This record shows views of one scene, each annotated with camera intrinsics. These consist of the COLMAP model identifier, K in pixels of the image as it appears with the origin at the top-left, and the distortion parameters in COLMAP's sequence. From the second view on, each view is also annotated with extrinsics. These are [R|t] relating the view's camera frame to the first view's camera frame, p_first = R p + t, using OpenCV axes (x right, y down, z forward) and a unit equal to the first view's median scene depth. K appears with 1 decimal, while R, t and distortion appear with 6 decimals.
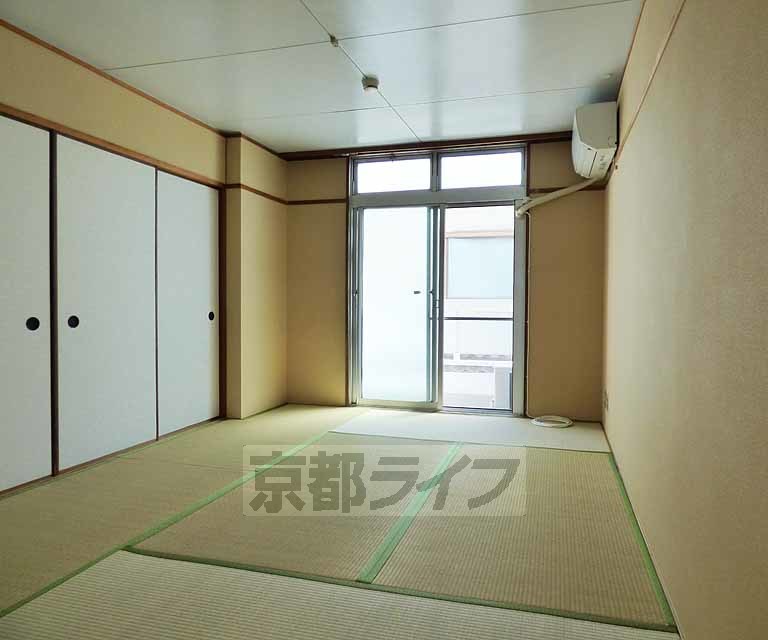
lens RADIAL K [[547.0, 0, 403.6], [0, 547.0, 320.4], [0, 0, 1]] dist [-0.008650, -0.003747]
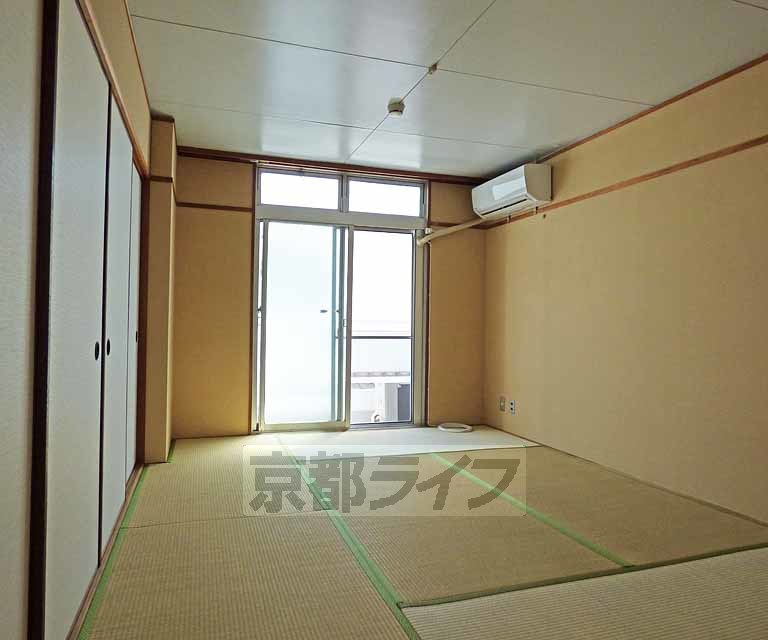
lens RADIAL K [[547.0, 0, 382.7], [0, 547.0, 319.3], [0, 0, 1]] dist [-0.008650, -0.003747]
pose [[0.833537, 0.012330, 0.552327, -0.442228], [0.006562, 0.999459, -0.032215, -0.004301], [-0.552425, 0.030477, 0.833005, 0.118792]]
